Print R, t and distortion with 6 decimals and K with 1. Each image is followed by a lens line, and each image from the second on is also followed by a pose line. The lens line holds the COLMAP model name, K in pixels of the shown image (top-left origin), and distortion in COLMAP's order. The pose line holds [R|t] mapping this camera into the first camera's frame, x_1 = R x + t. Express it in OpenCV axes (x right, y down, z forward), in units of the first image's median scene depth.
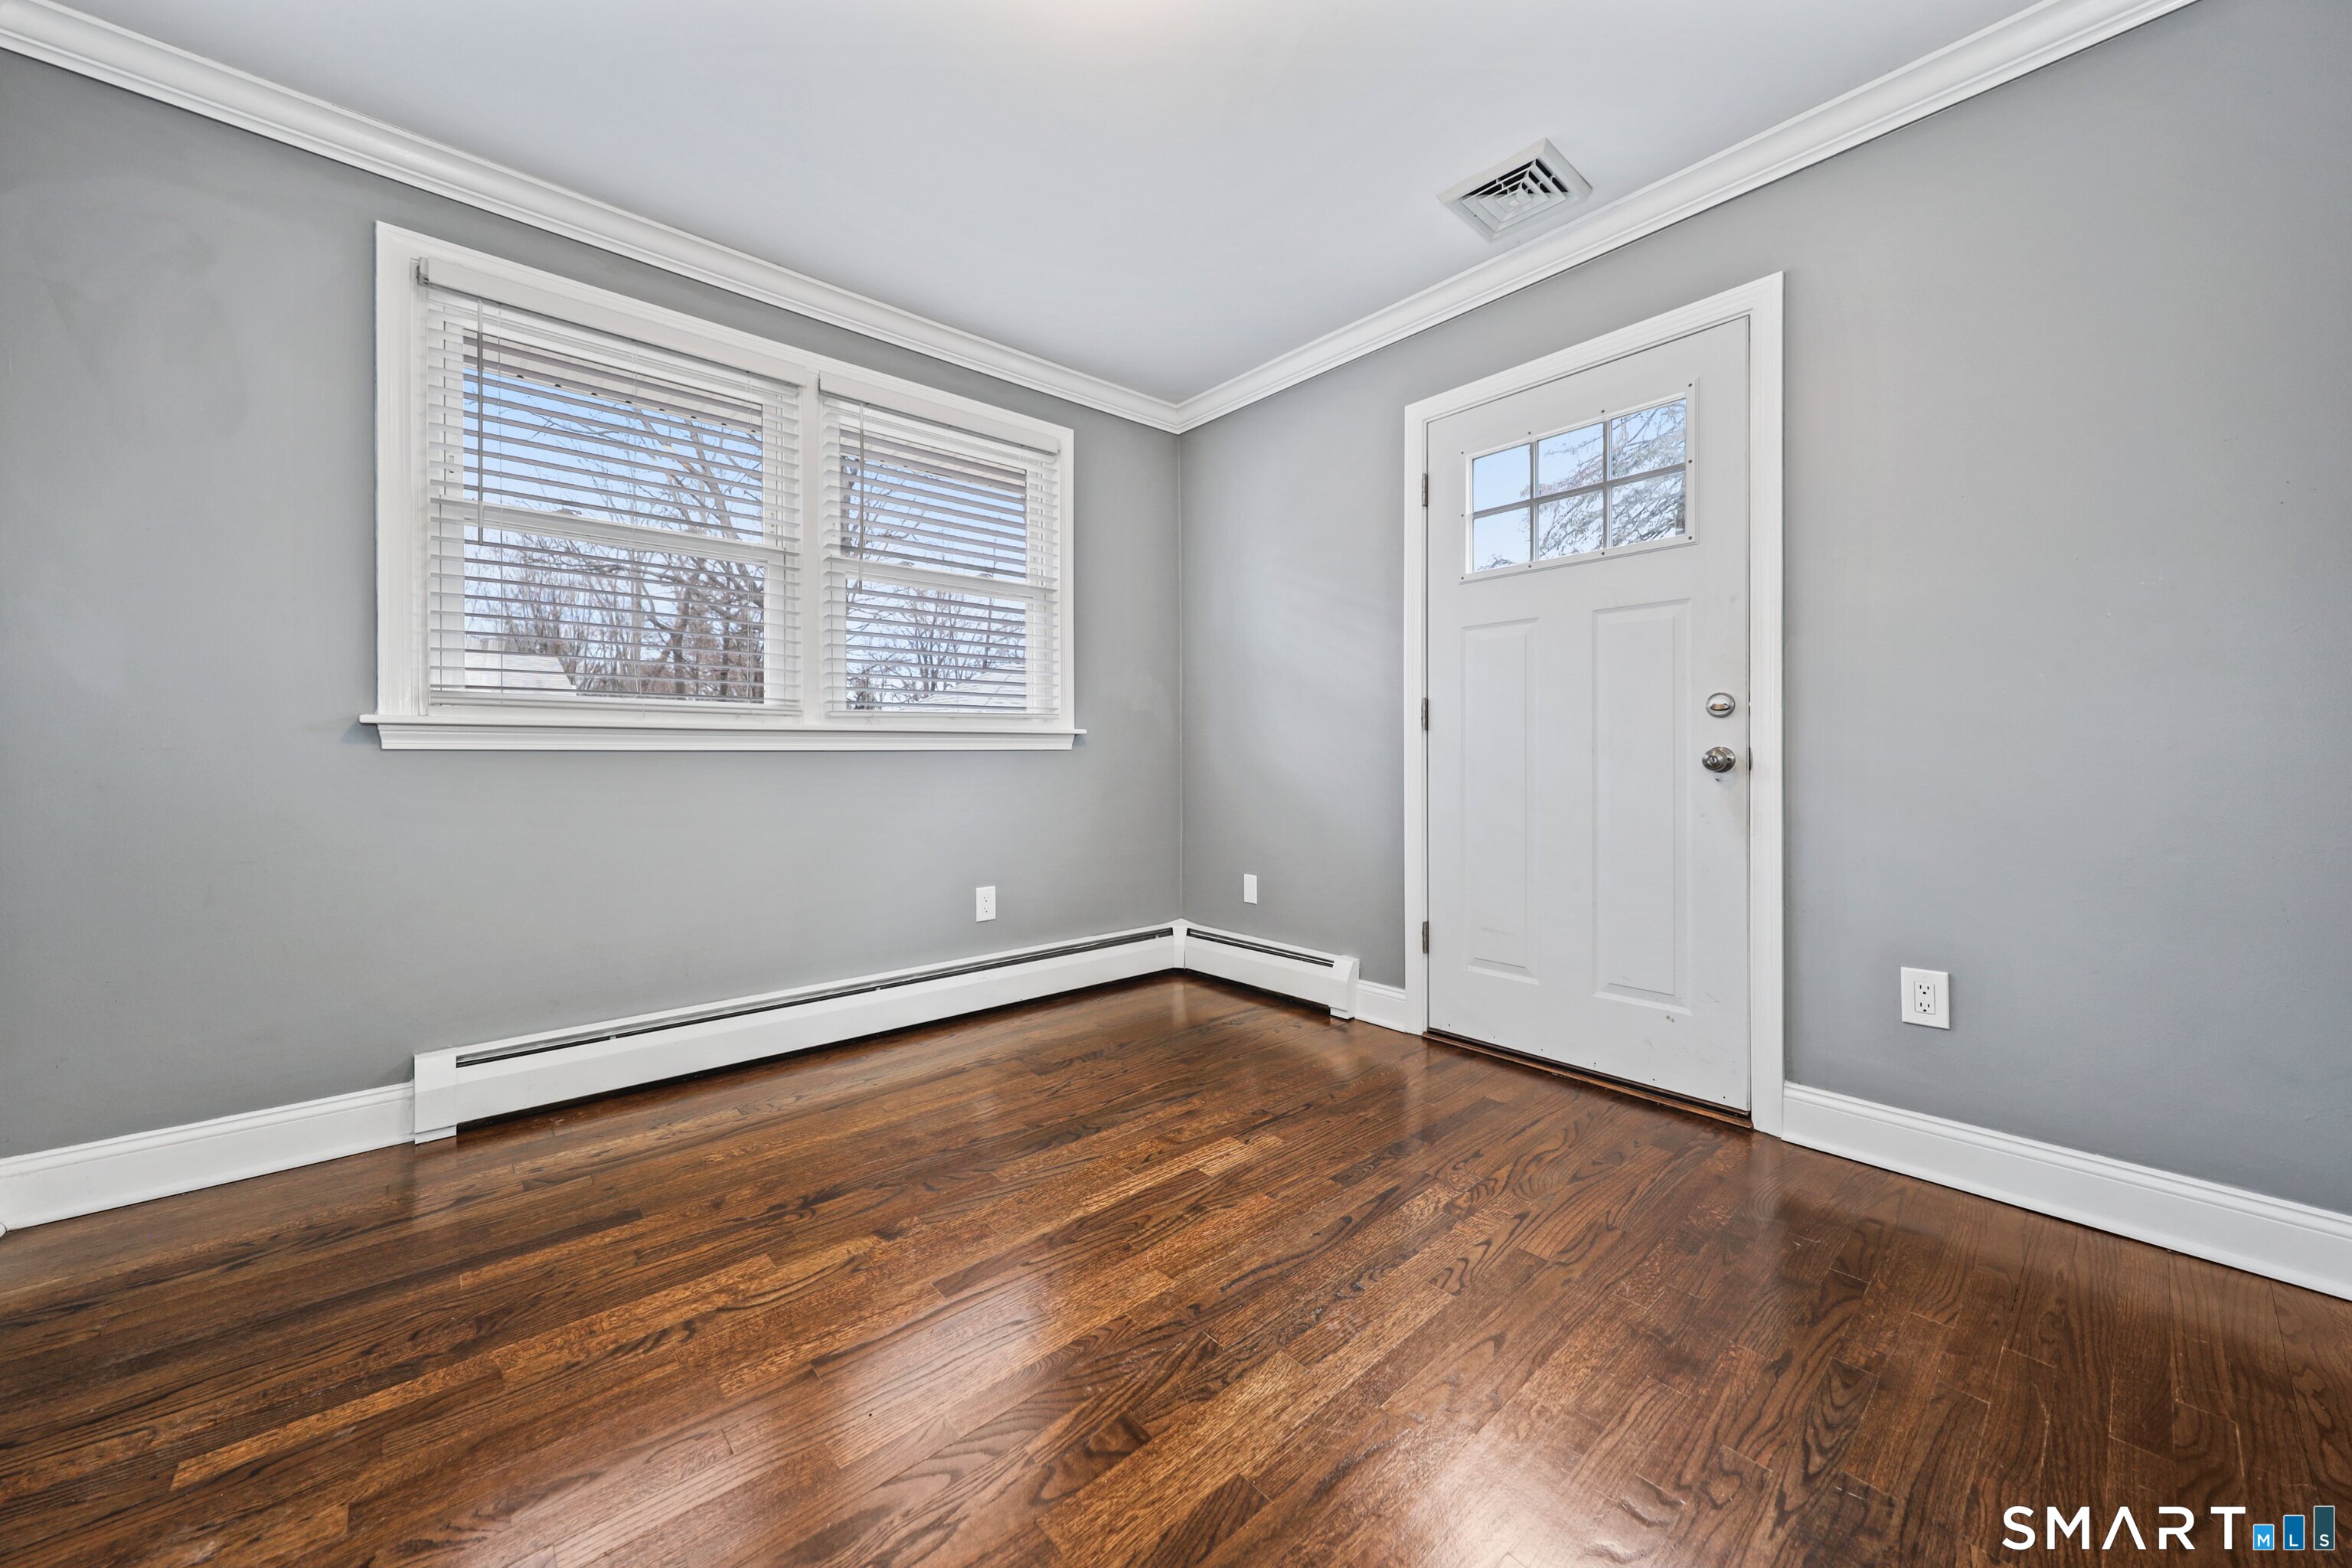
lens RADIAL K [[851.8, 0, 1169.6], [0, 851.8, 771.7], [0, 0, 1]] dist [0.003763, -0.000111]
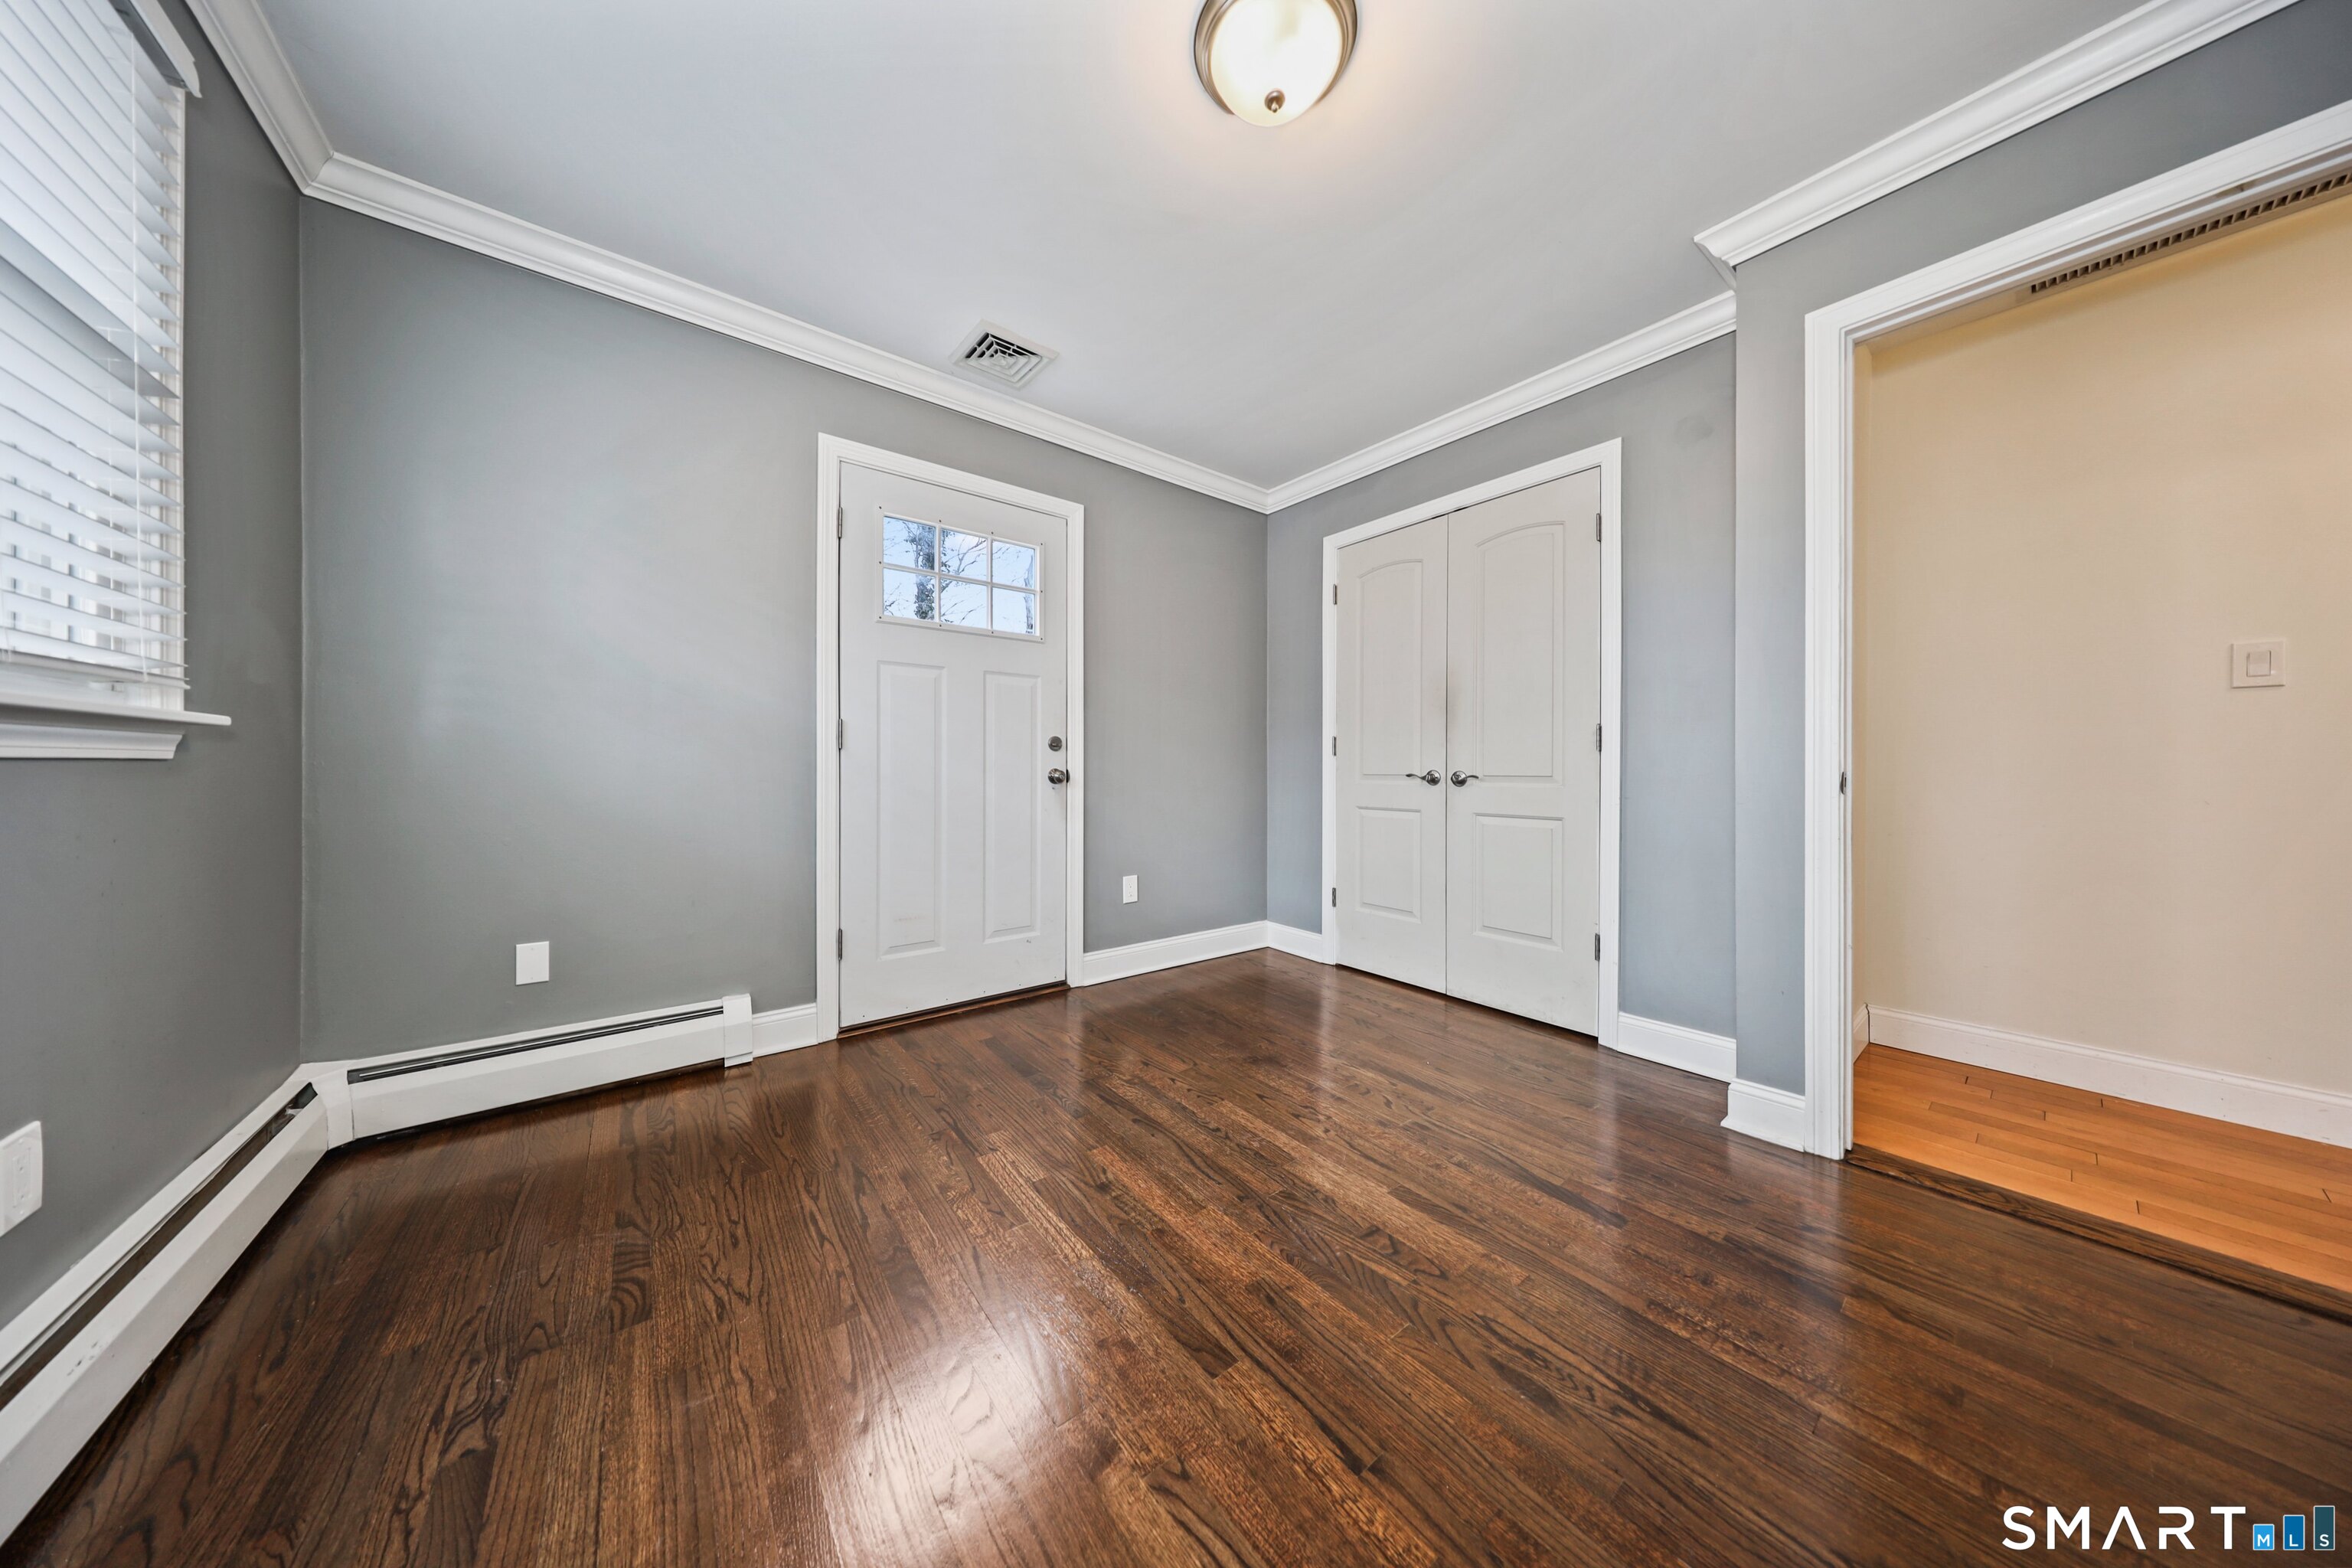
lens RADIAL K [[678.5, 0, 1182.1], [0, 678.5, 778.1], [0, 0, 1]] dist [-0.001402, 0.001041]
pose [[0.062655, -0.010121, 0.997984, -0.681103], [0.015447, 0.999839, 0.009170, -0.017907], [-0.997916, 0.014841, 0.062801, 0.687045]]
